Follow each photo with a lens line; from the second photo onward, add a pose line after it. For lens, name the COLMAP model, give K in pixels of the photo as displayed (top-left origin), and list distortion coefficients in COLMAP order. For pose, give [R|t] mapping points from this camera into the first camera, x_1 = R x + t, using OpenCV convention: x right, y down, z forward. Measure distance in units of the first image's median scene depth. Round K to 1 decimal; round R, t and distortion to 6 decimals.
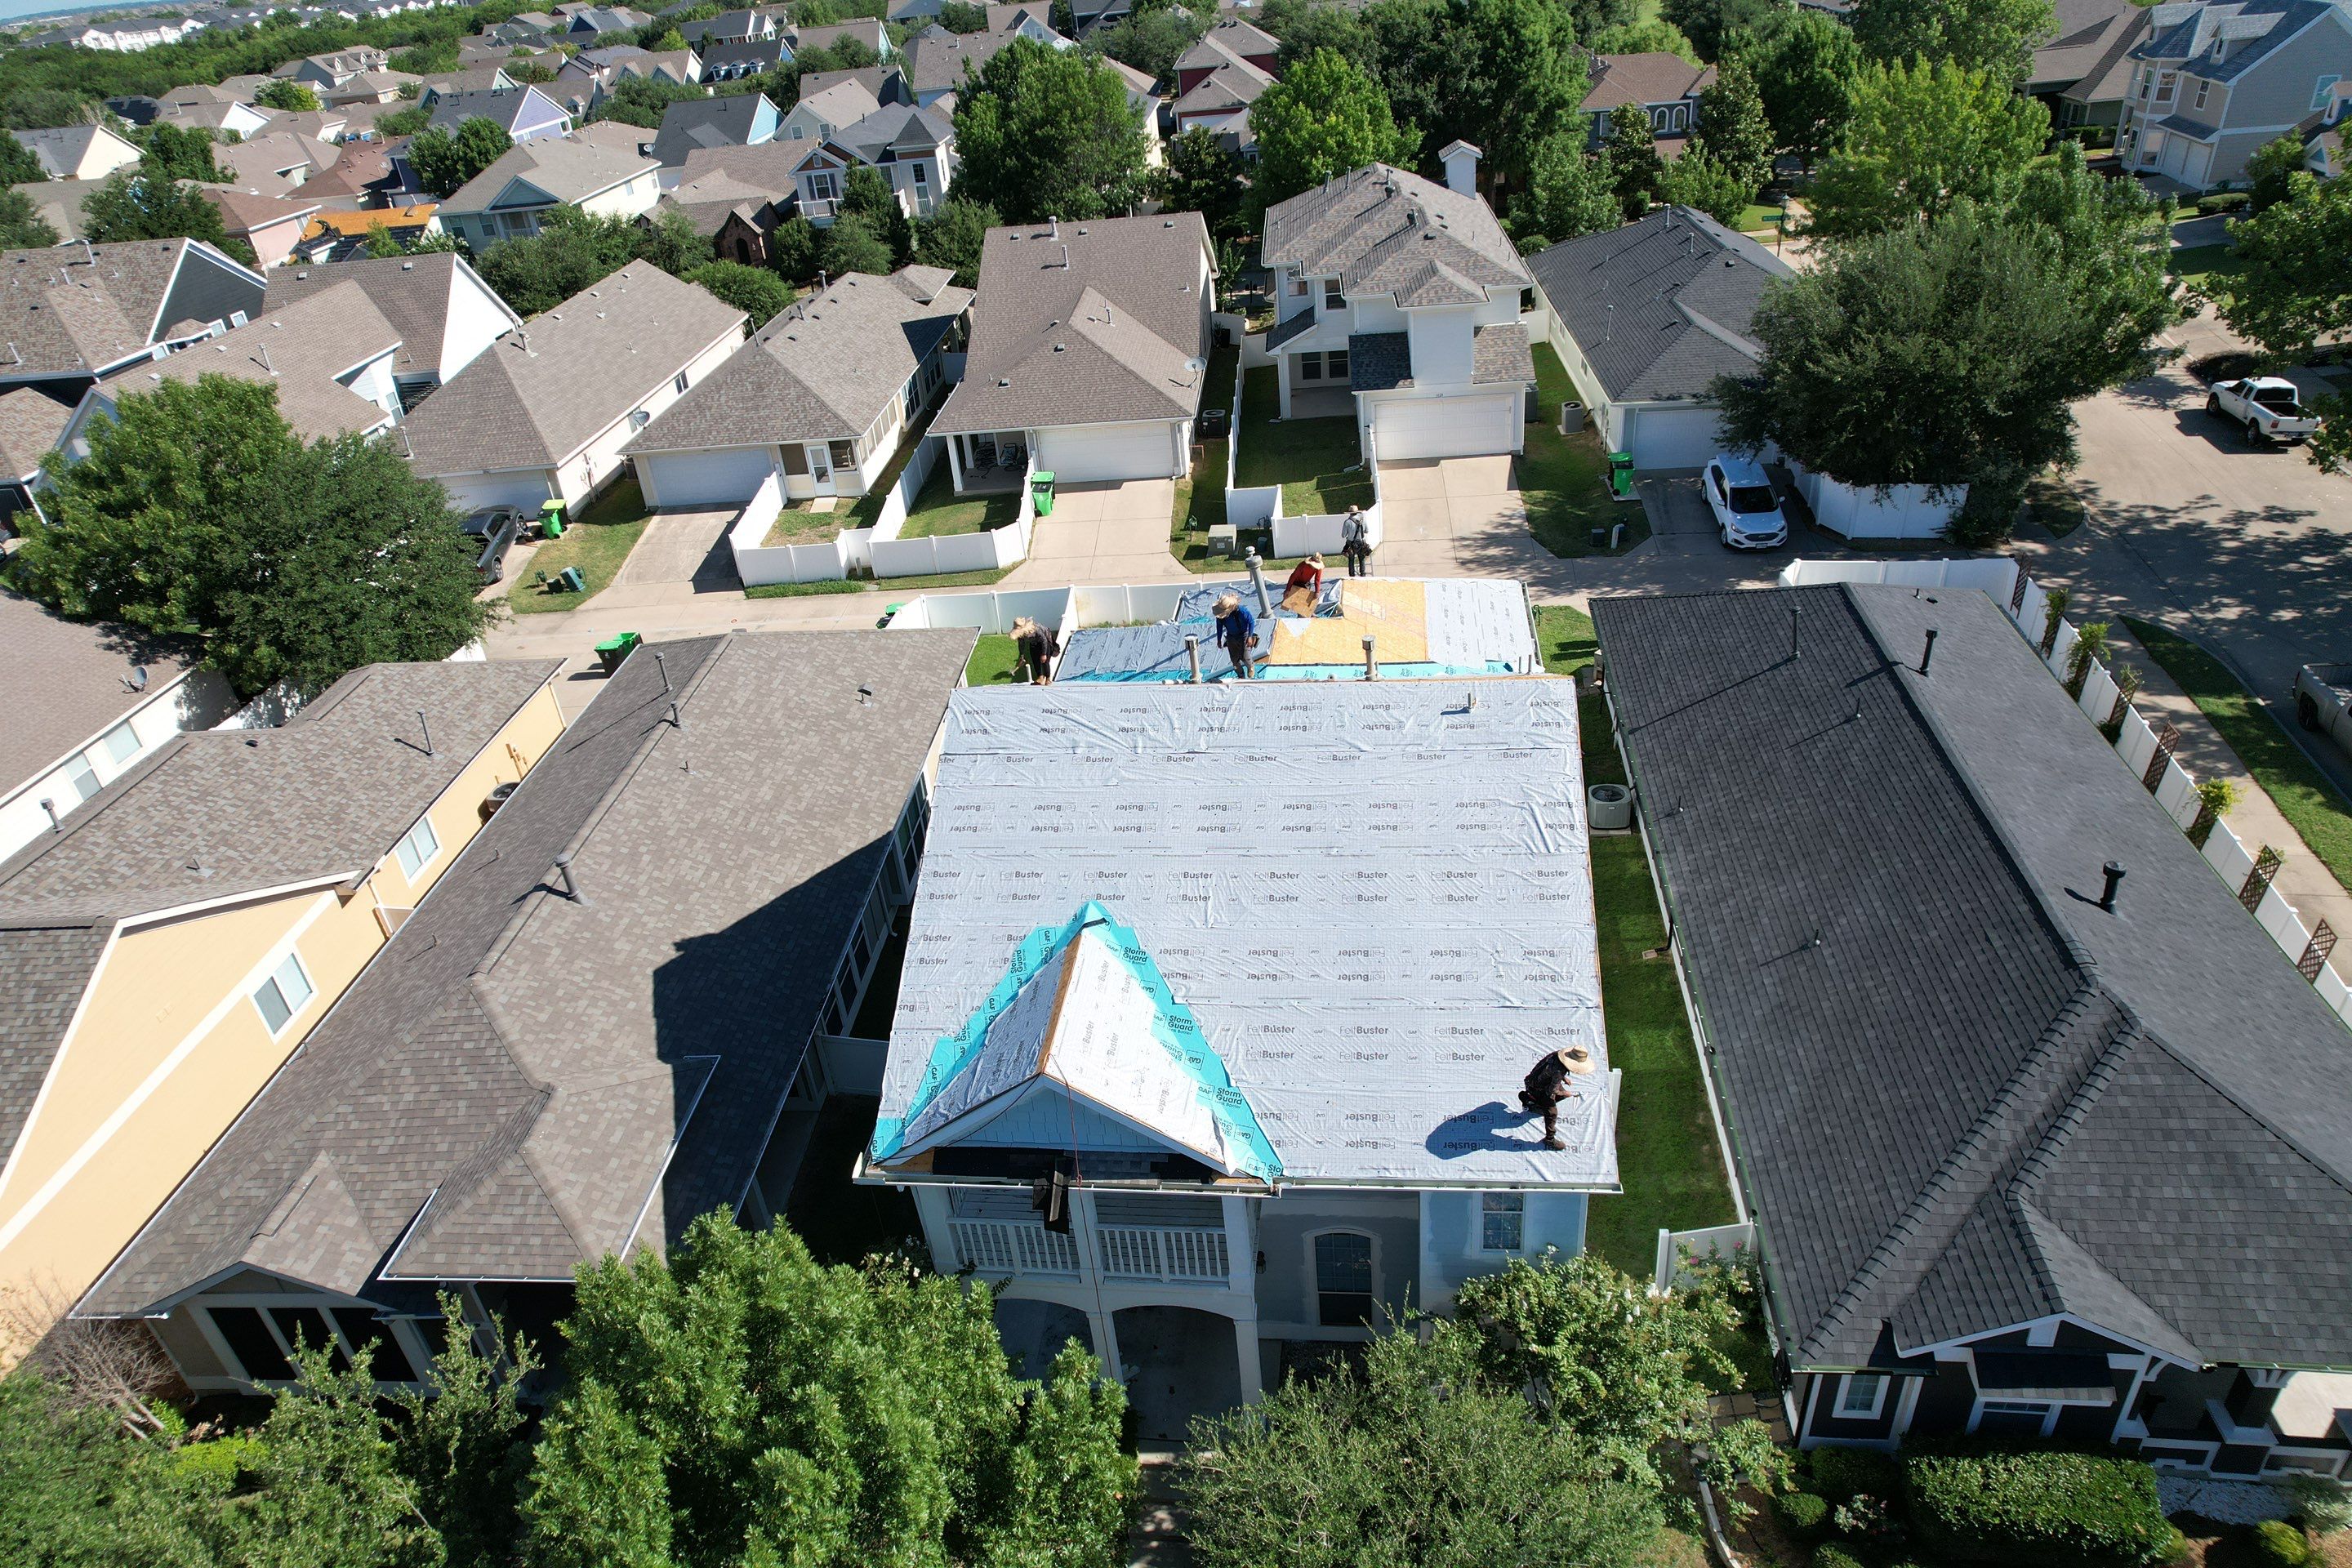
lens RADIAL K [[1498.8, 0, 1175.2], [0, 1498.8, 792.9], [0, 0, 1]] dist [-0.083027, 0.068730]
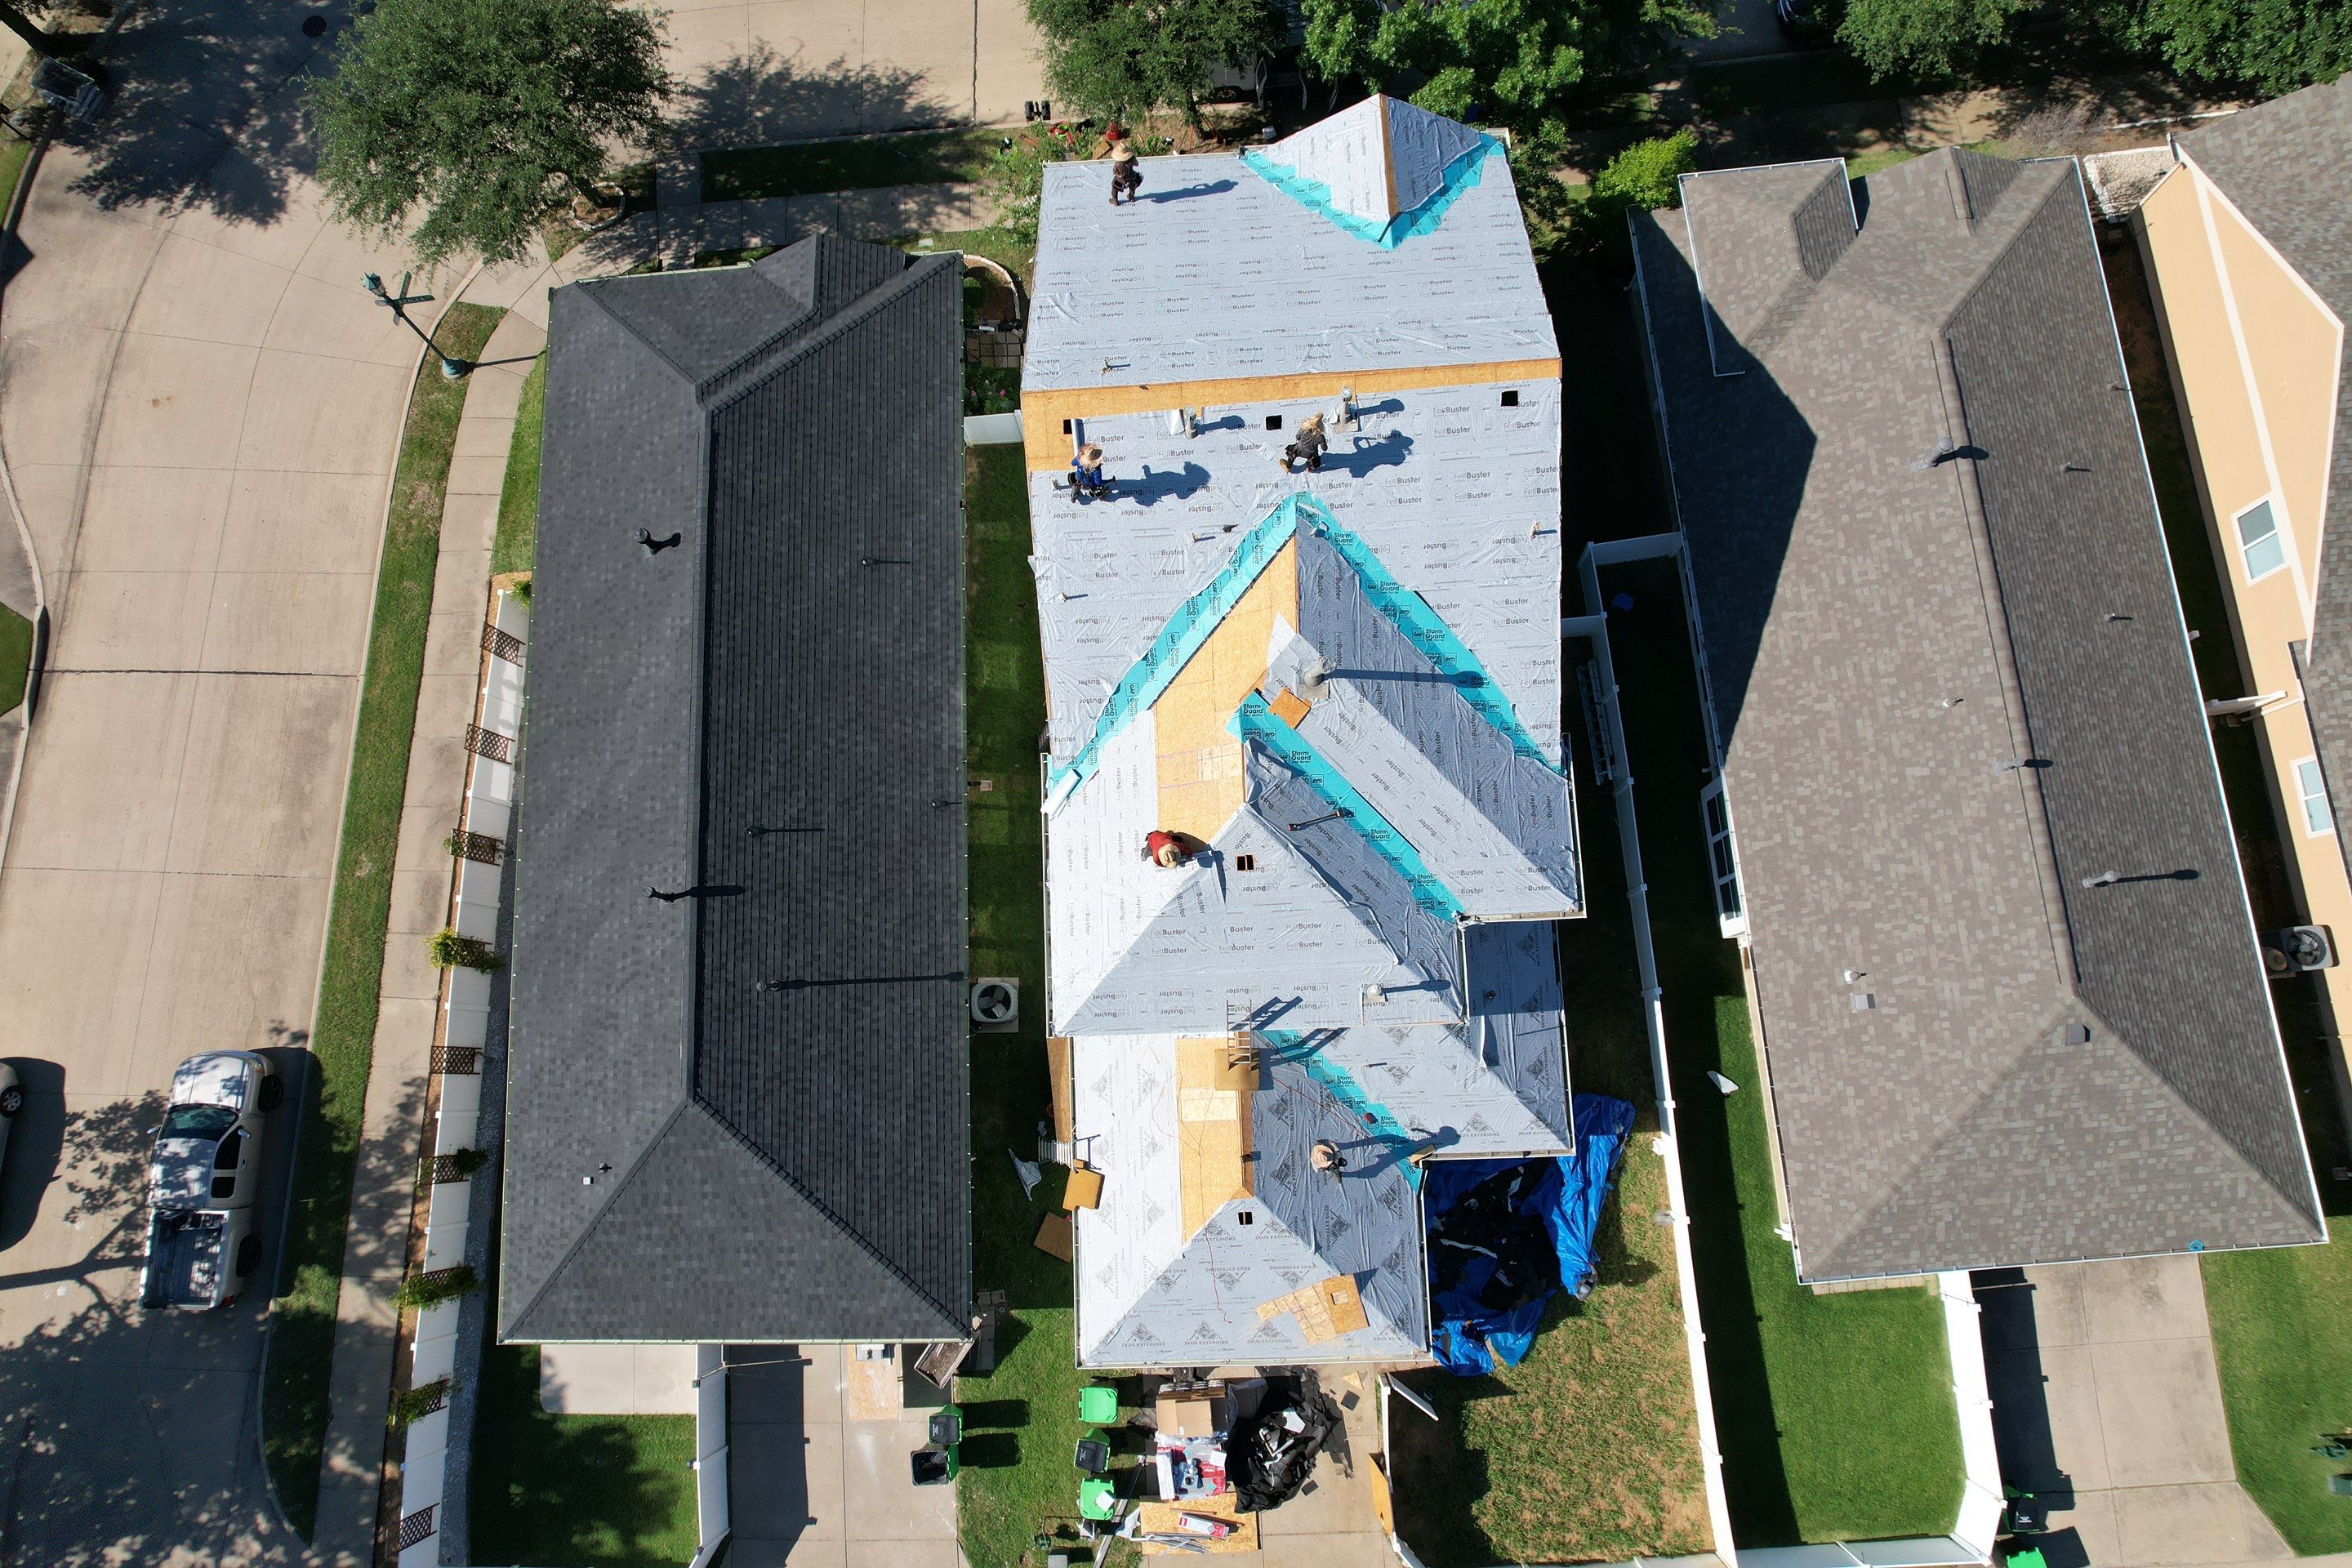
lens RADIAL K [[1507.6, 0, 1176.0], [0, 1507.6, 795.8], [0, 0, 1]] dist [-0.085993, 0.076217]
pose [[-0.974433, 0.183660, 0.129419, 0.027120], [0.057790, -0.351761, 0.934304, -0.749728], [0.217119, 0.917896, 0.332154, 0.524566]]
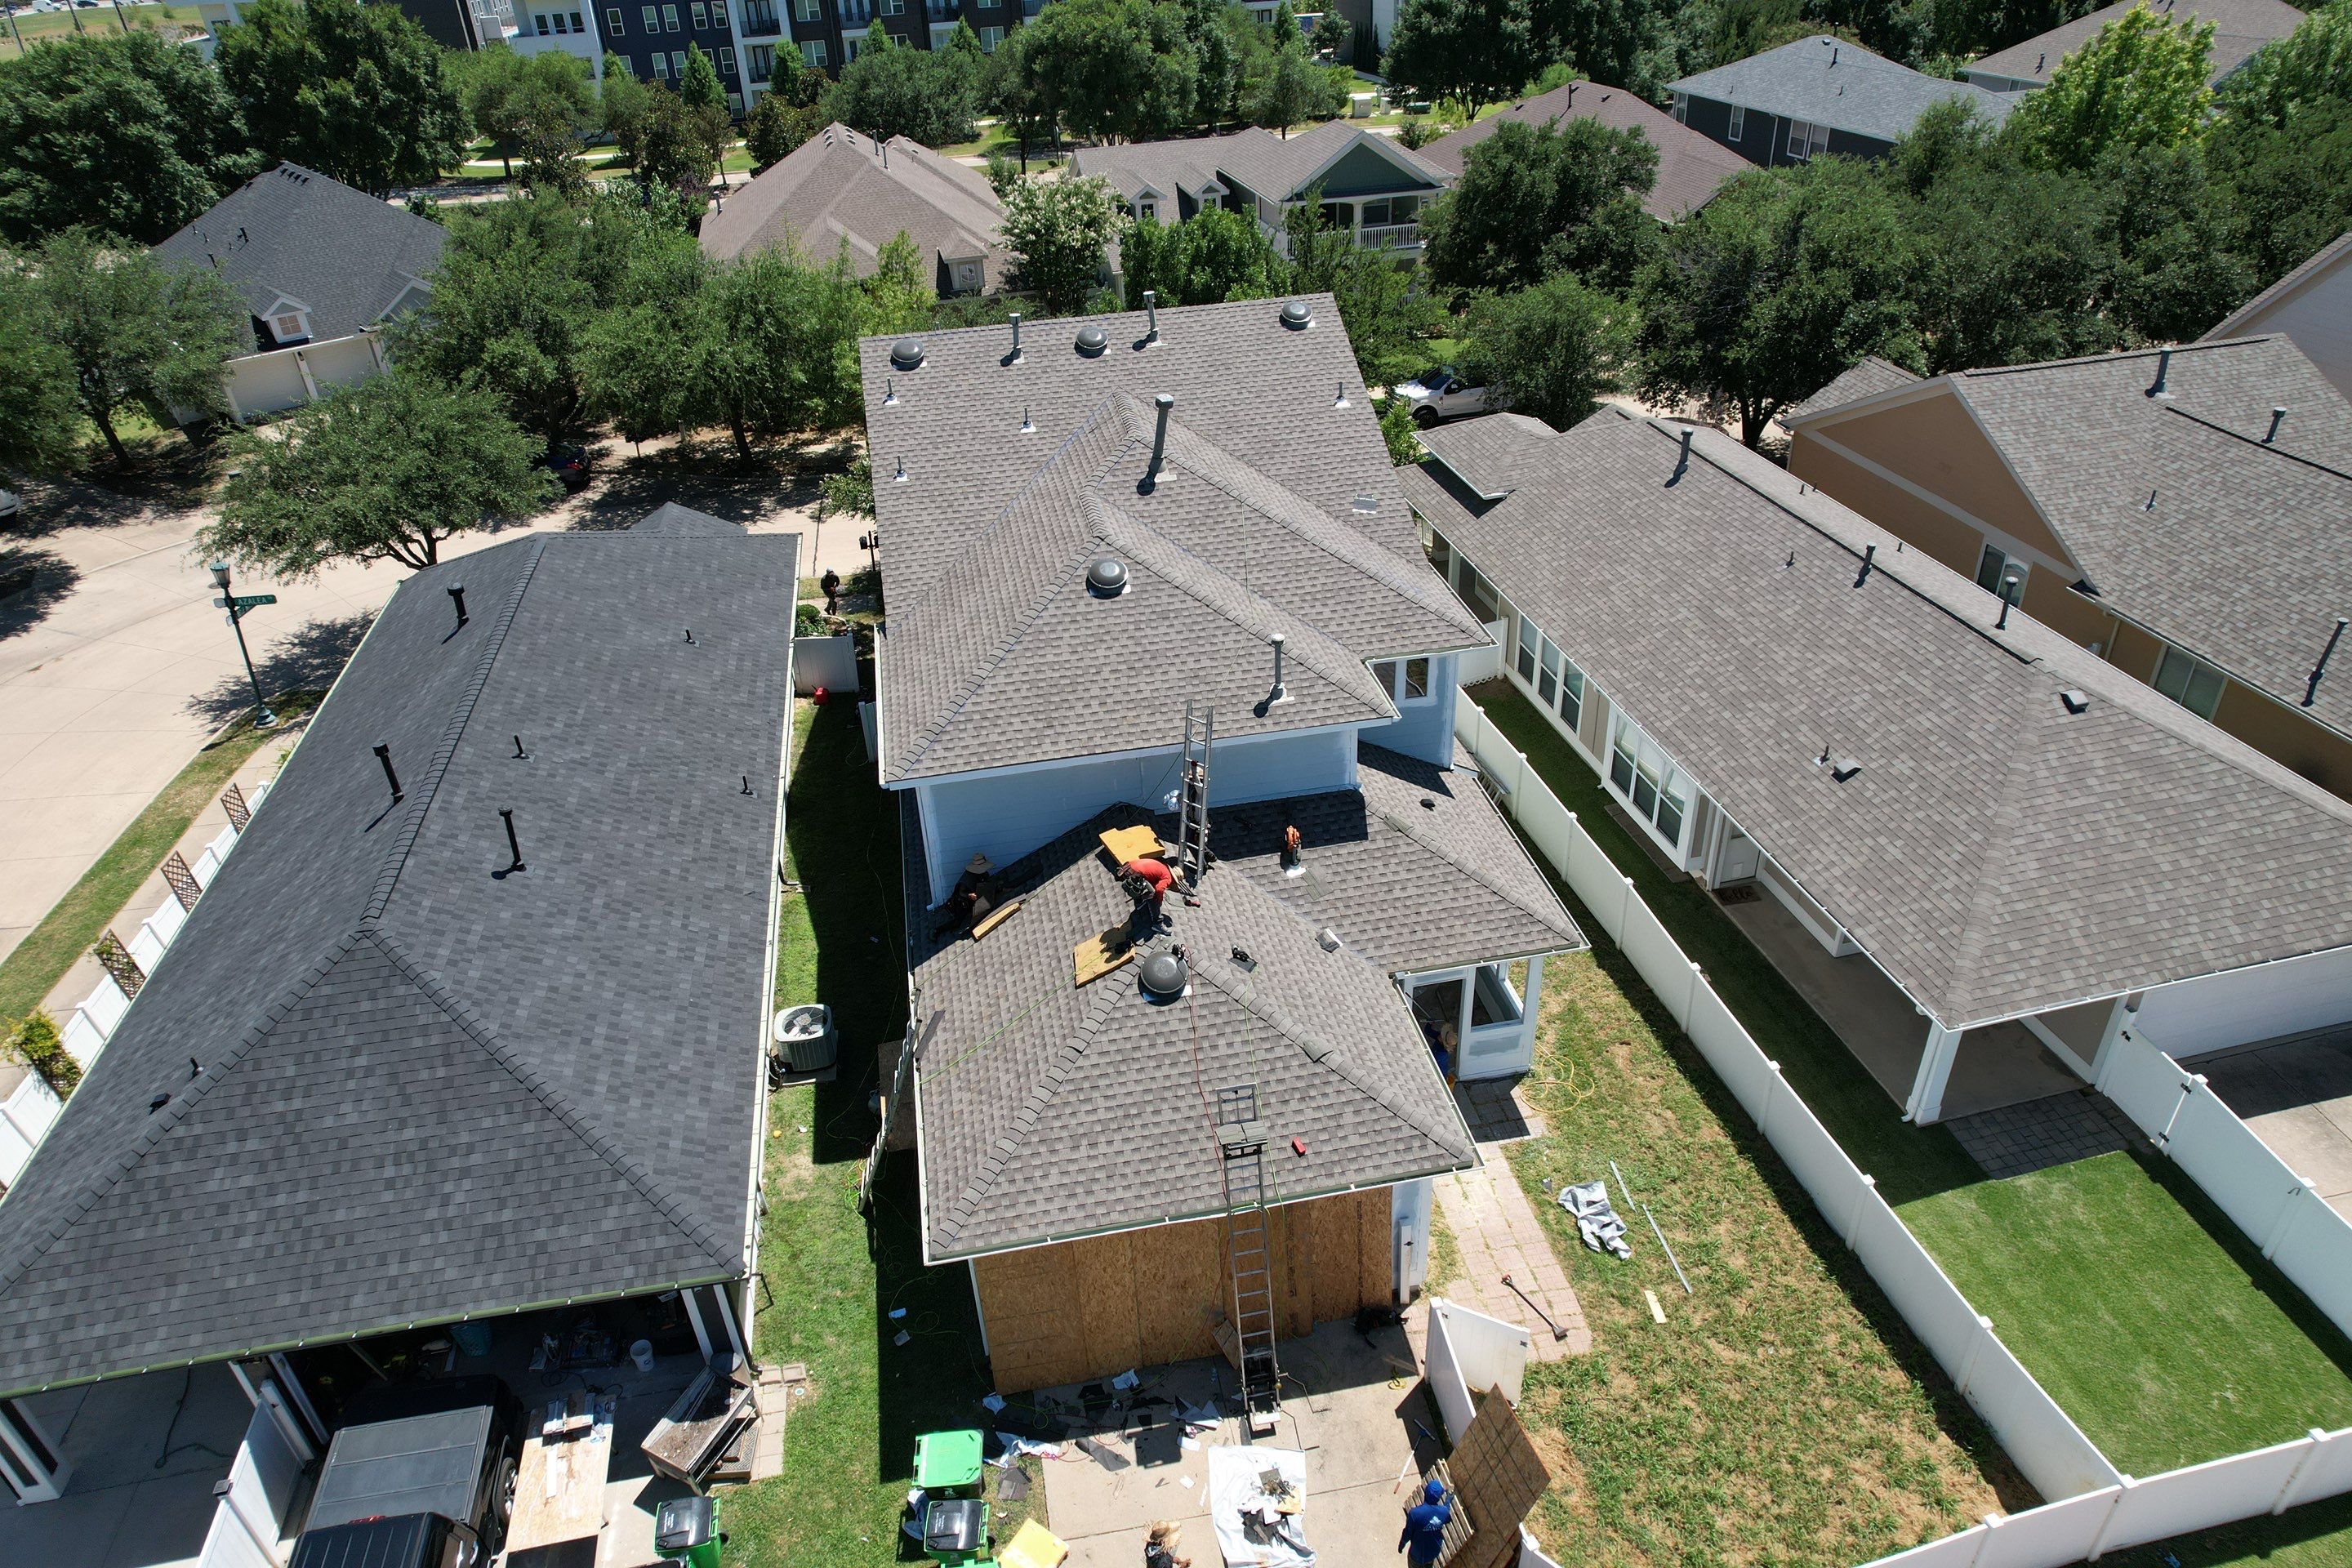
lens RADIAL K [[1505.0, 0, 1175.1], [0, 1505.0, 787.7], [0, 0, 1]] dist [-0.086390, 0.080026]
pose [[-0.945300, 0.269131, -0.184328, 0.201369], [-0.046165, 0.449011, 0.892333, -0.622750], [0.322919, 0.852032, -0.412025, 1.123252]]
